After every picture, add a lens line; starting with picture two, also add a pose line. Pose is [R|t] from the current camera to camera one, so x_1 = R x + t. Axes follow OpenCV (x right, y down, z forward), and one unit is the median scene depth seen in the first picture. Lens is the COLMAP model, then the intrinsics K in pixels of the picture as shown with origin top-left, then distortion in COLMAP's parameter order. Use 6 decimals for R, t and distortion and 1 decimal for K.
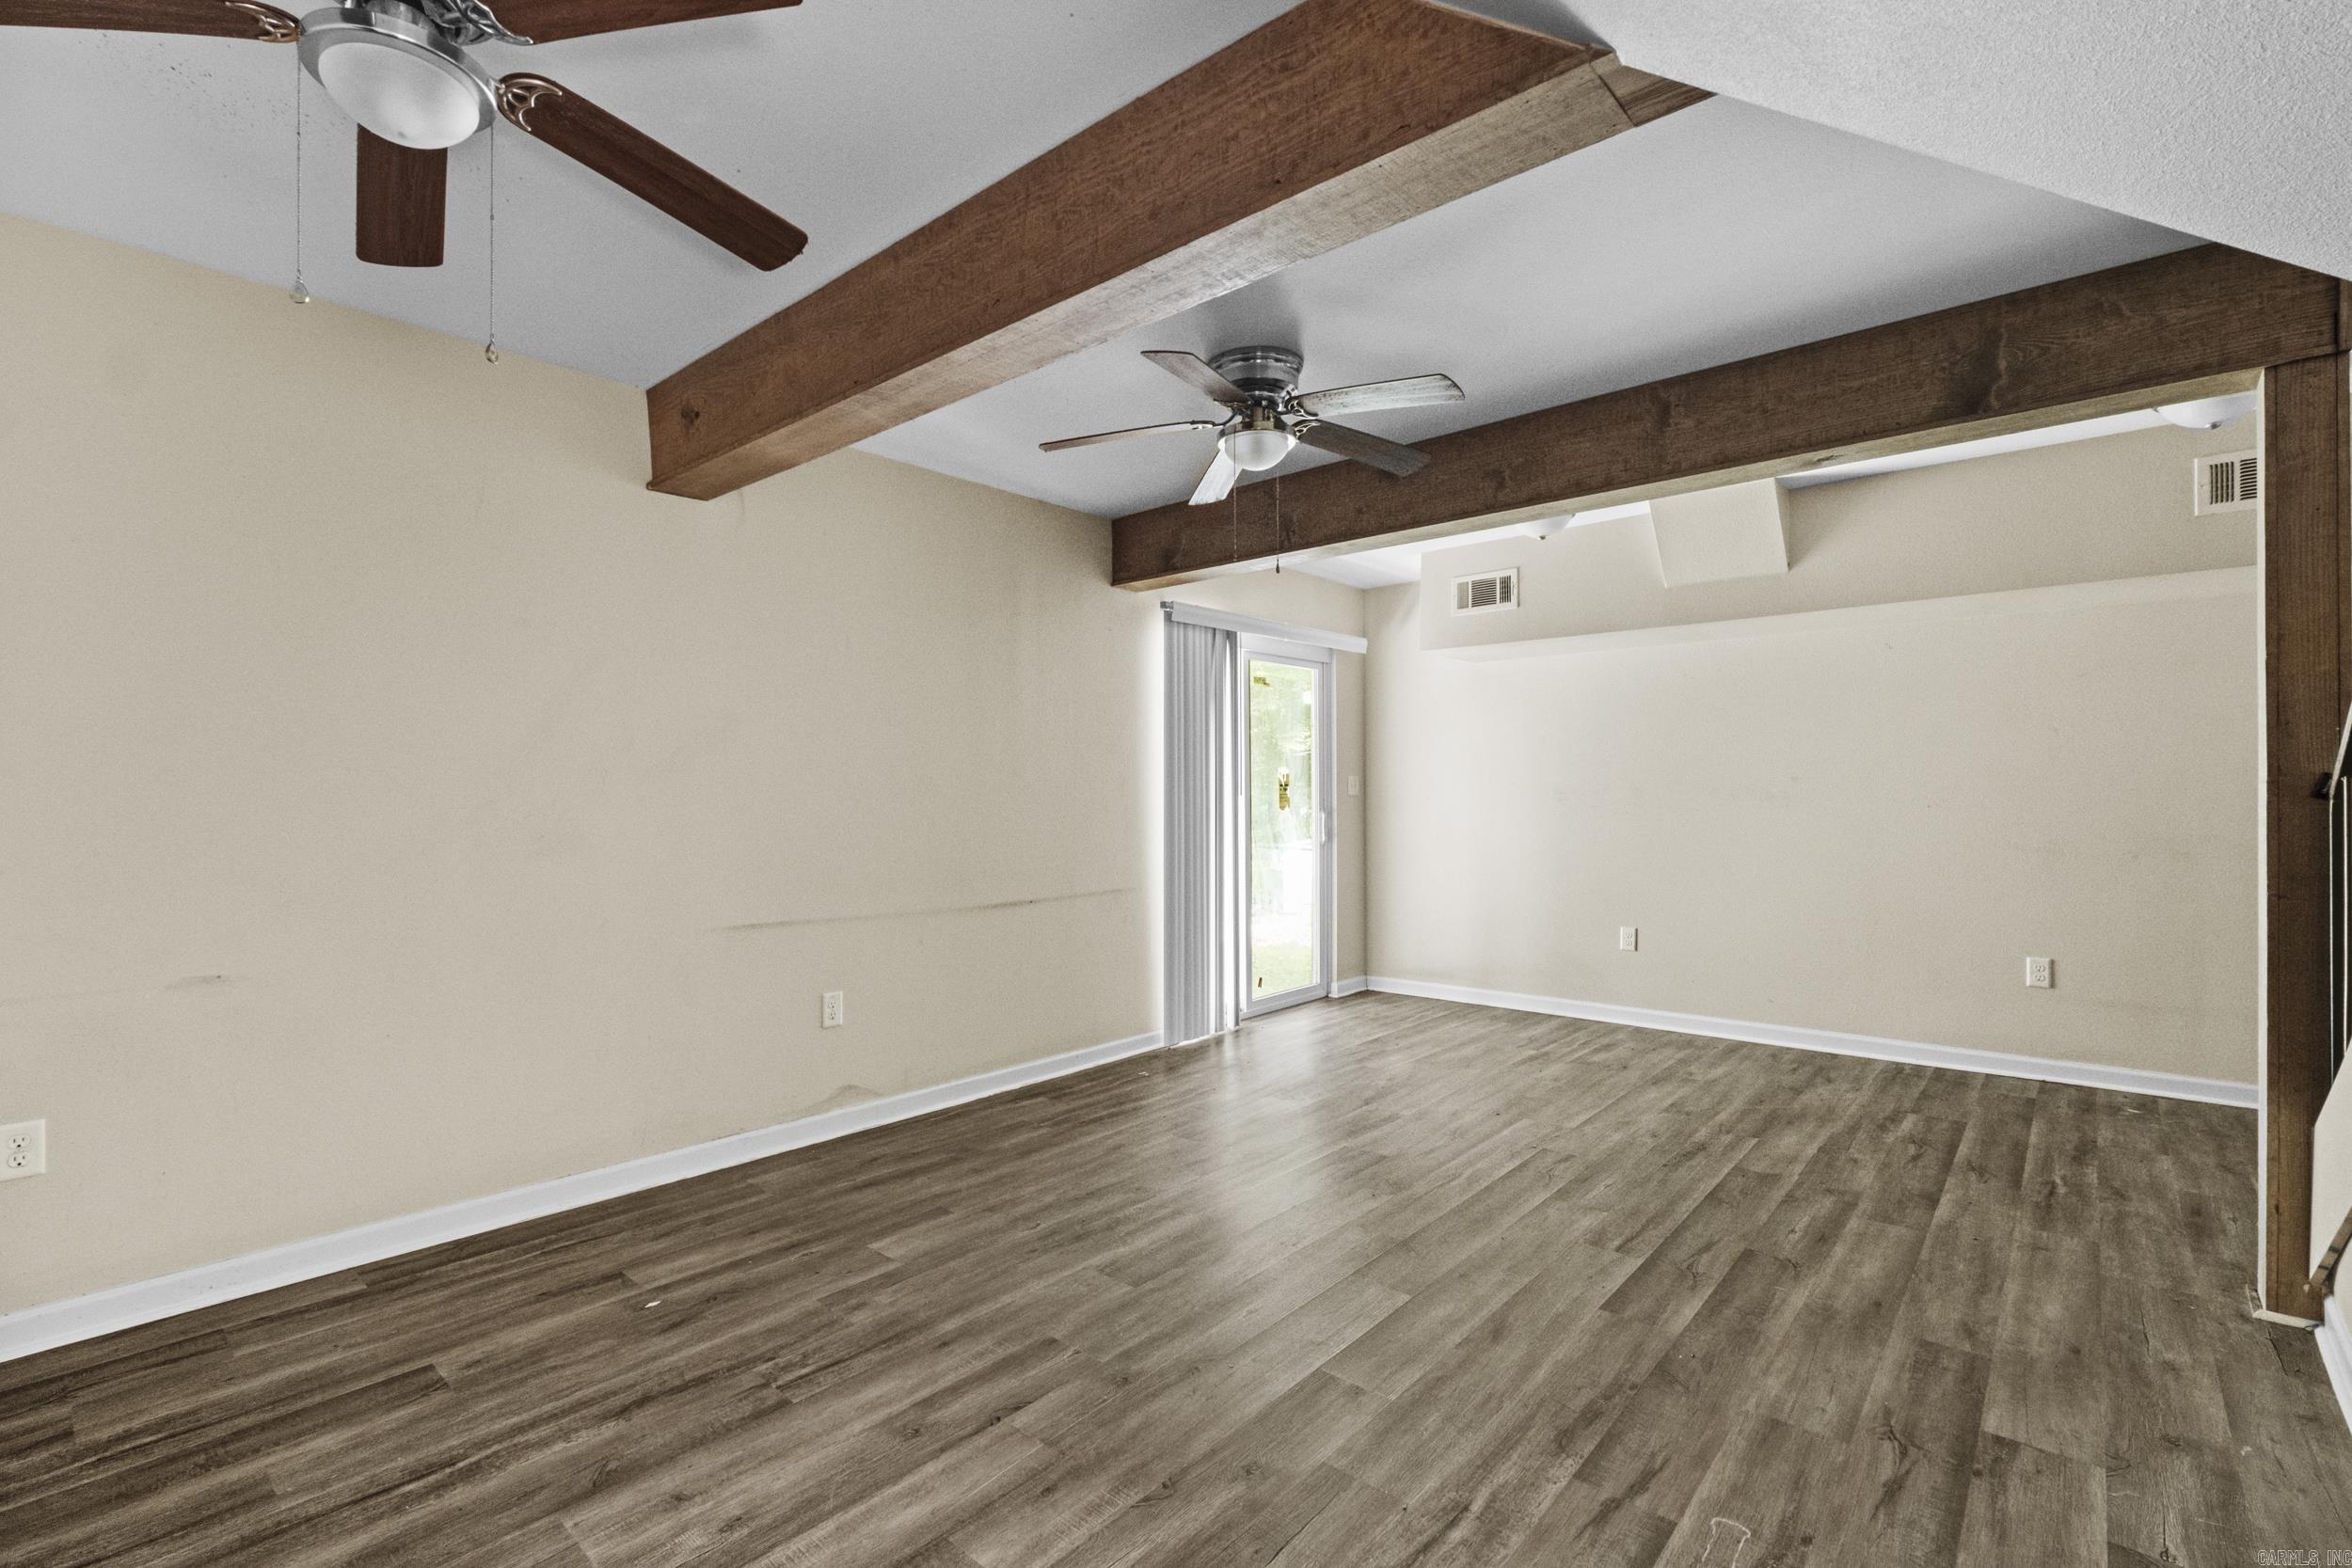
lens RADIAL K [[1043.8, 0, 1174.0], [0, 1043.8, 795.8], [0, 0, 1]] dist [-0.003111, 0.000198]
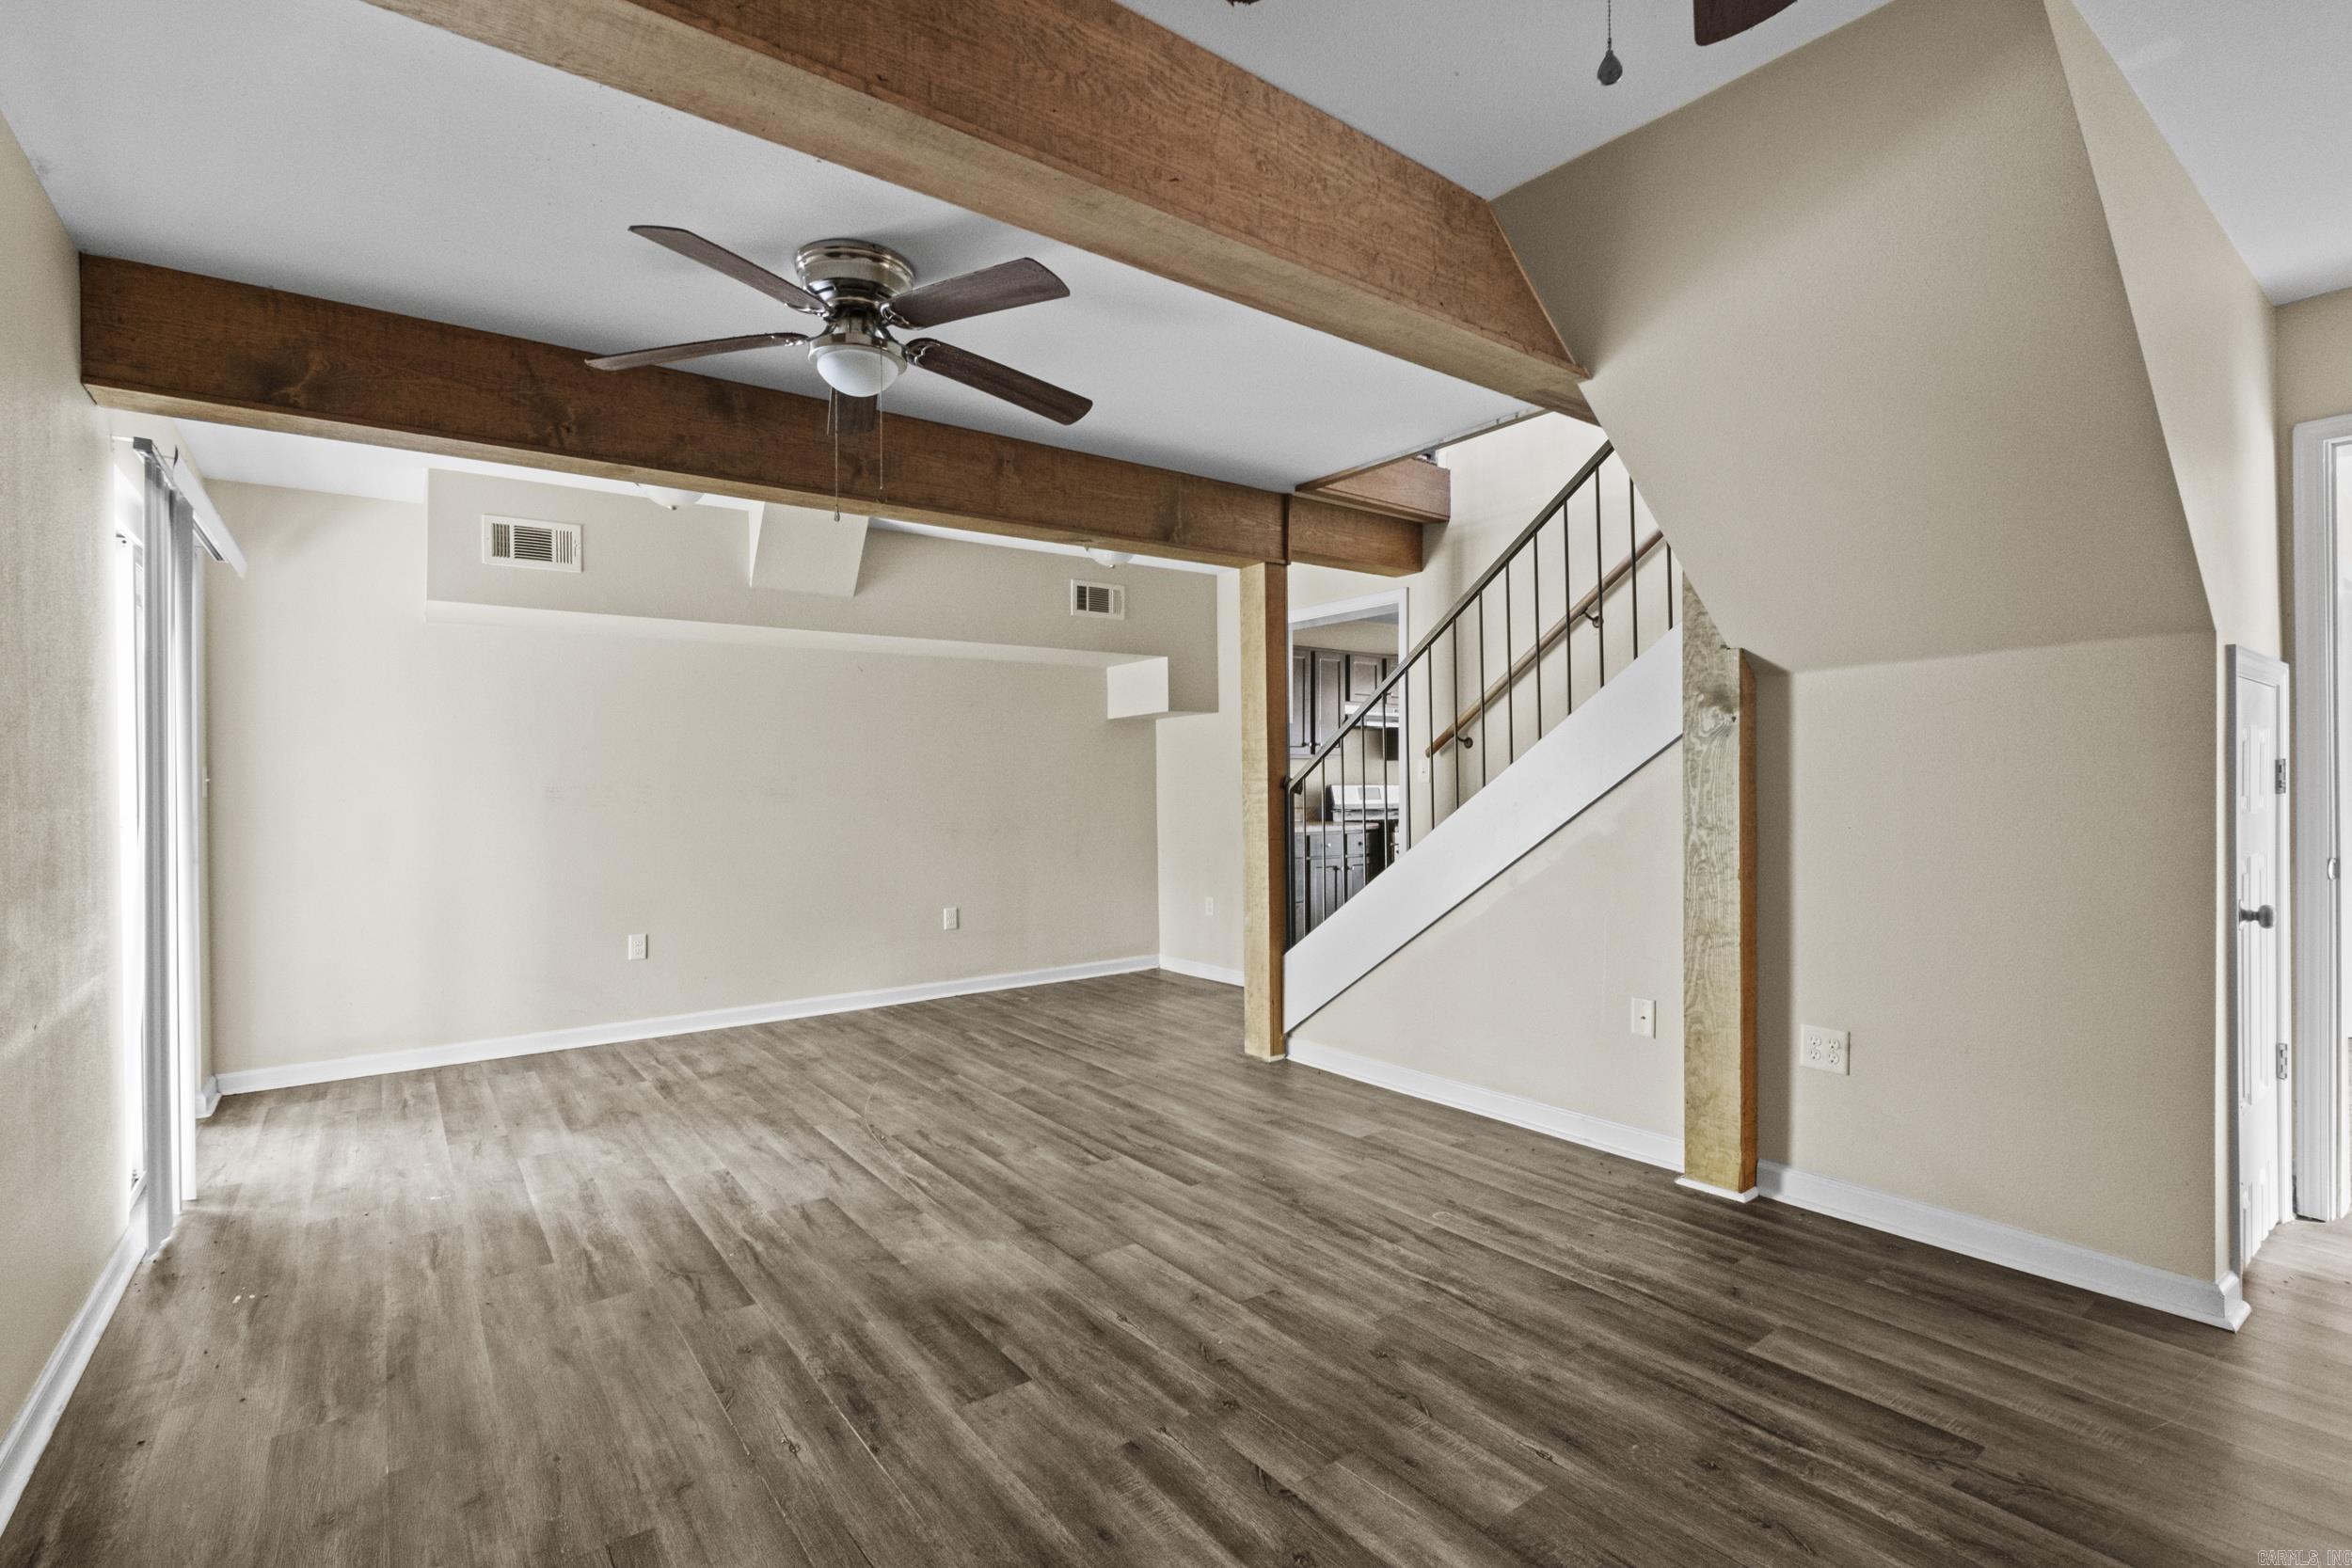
lens RADIAL K [[1066.9, 0, 1169.9], [0, 1066.9, 789.2], [0, 0, 1]] dist [-0.004744, -0.000210]
pose [[0.210499, -0.000419, 0.977594, -0.727464], [0.009547, 0.999953, -0.001627, 0.004004], [-0.977547, 0.009676, 0.210493, 0.613372]]
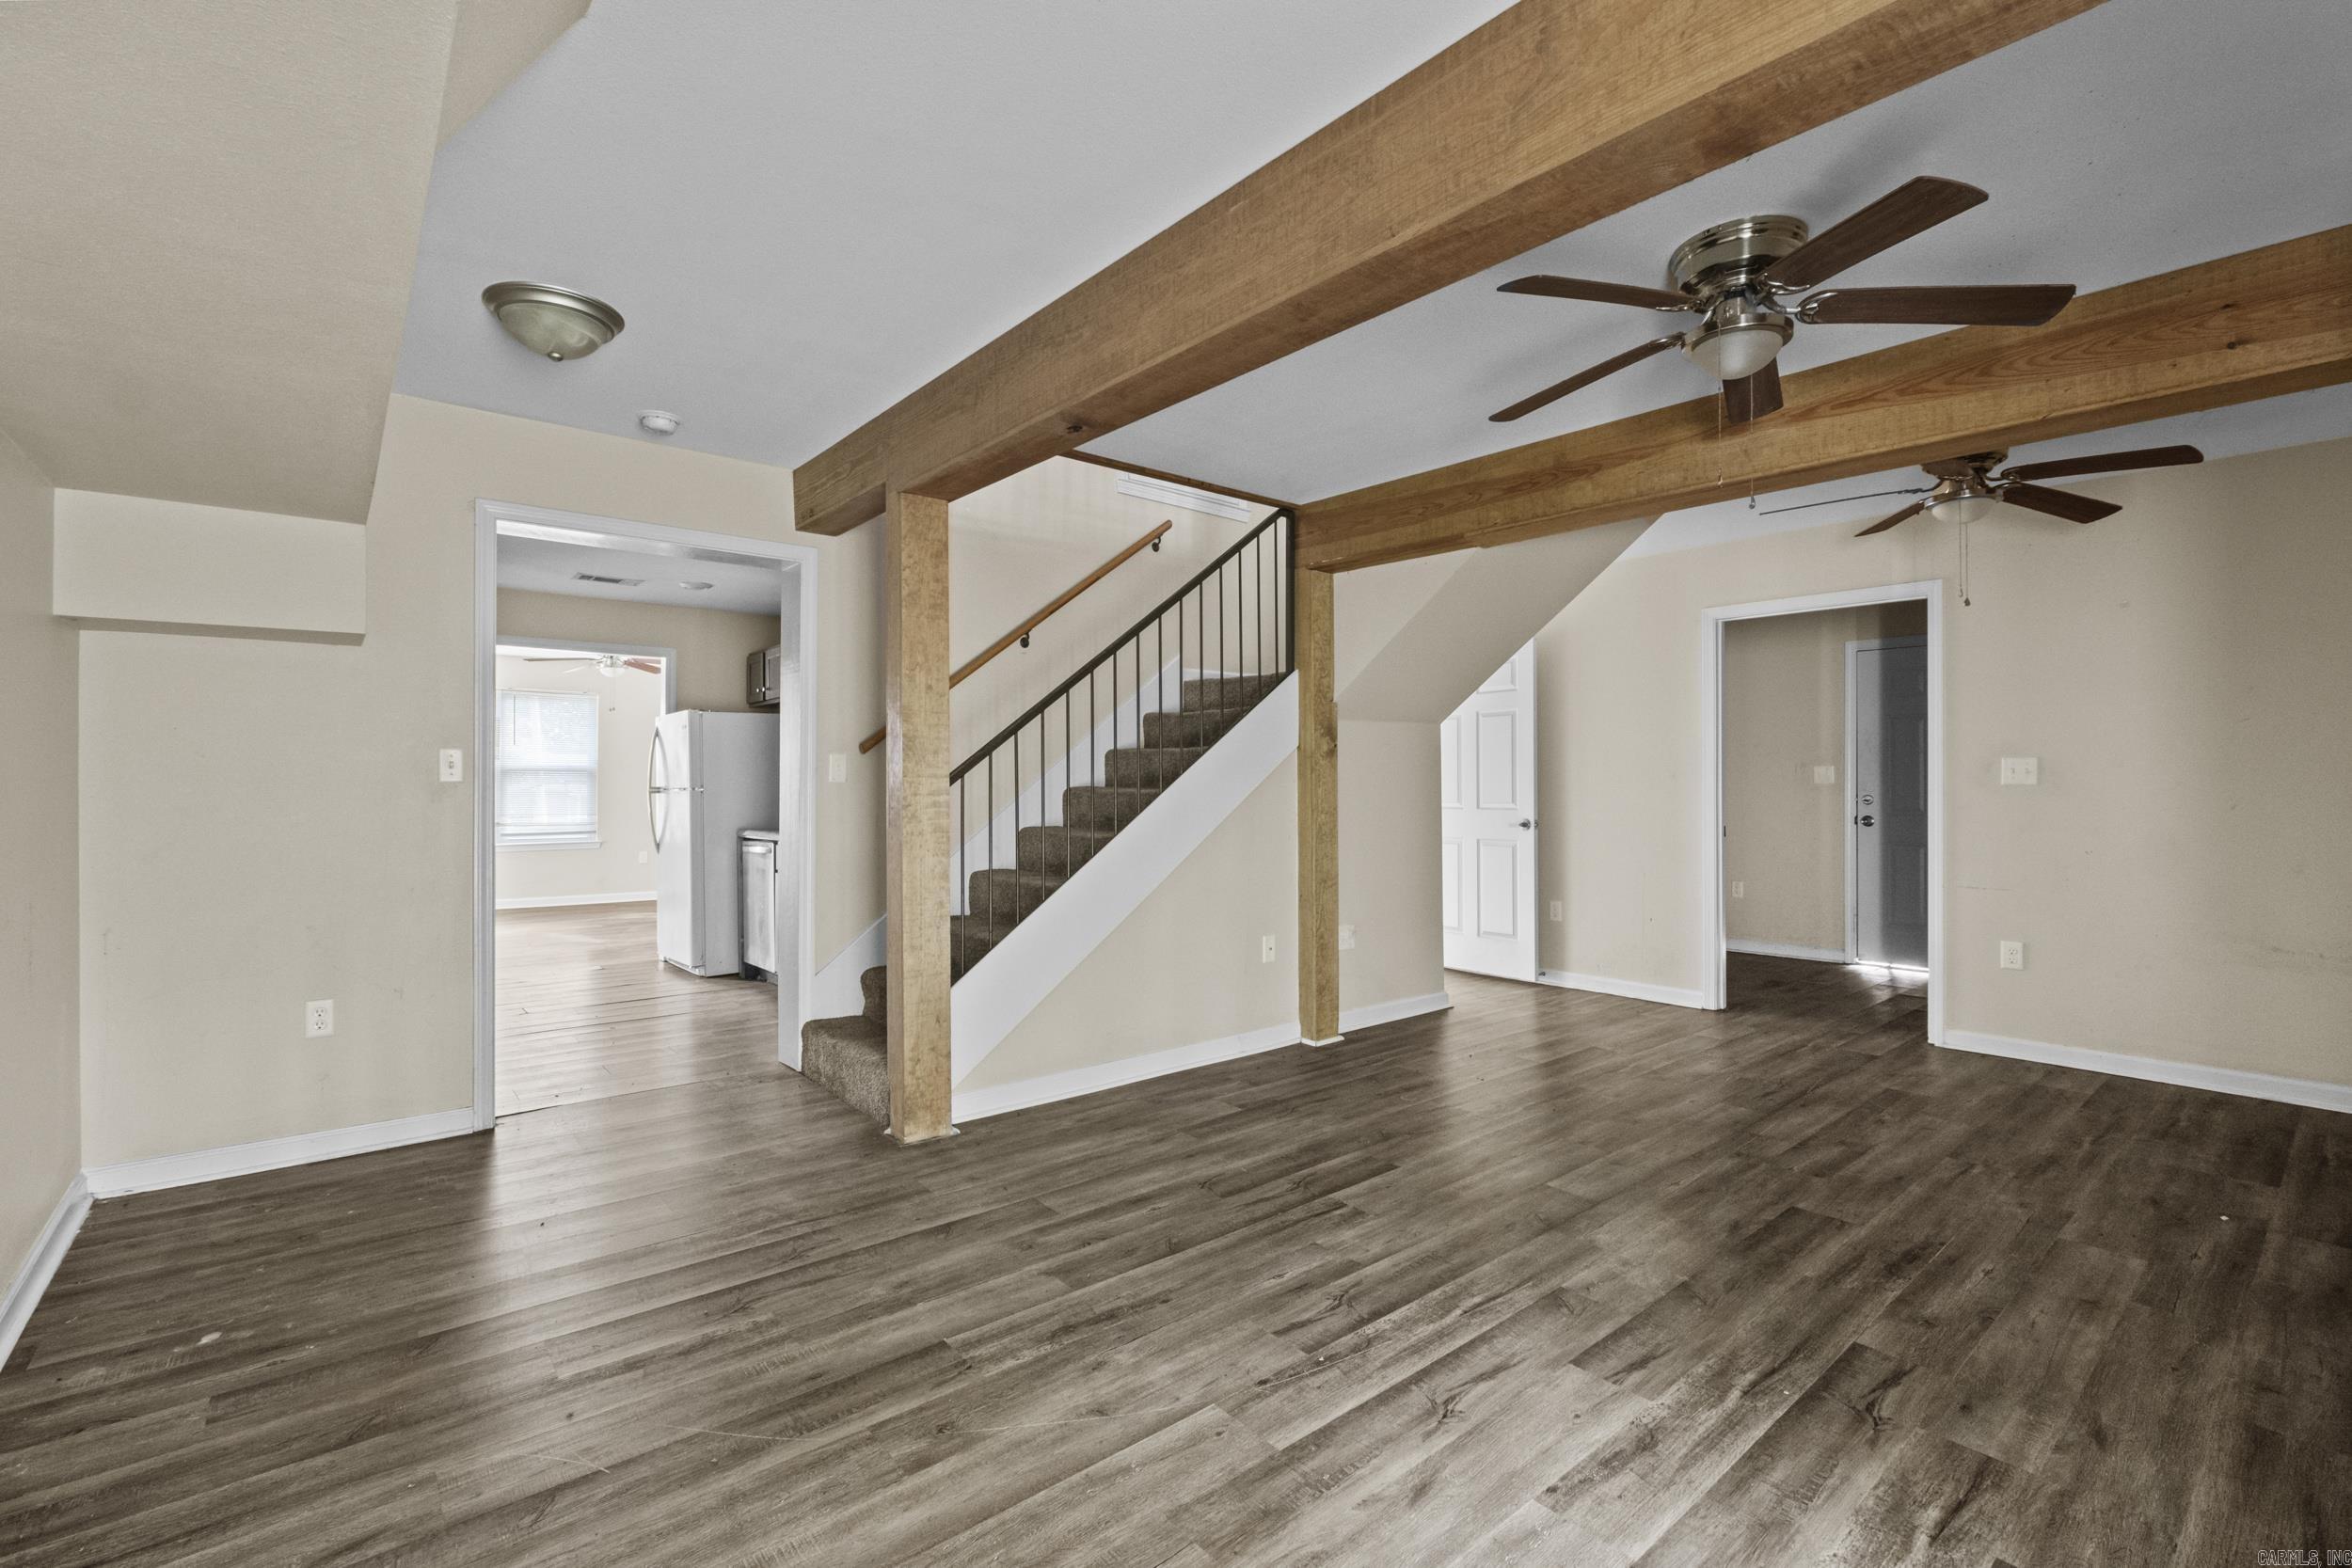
lens RADIAL K [[1015.8, 0, 1156.1], [0, 1015.8, 782.9], [0, 0, 1]] dist [-0.004564, 0.000182]
pose [[-0.985760, 0.003552, 0.168119, 0.408682], [0.003646, 0.999993, 0.000247, -0.004585], [-0.168117, 0.000857, -0.985767, 1.934277]]
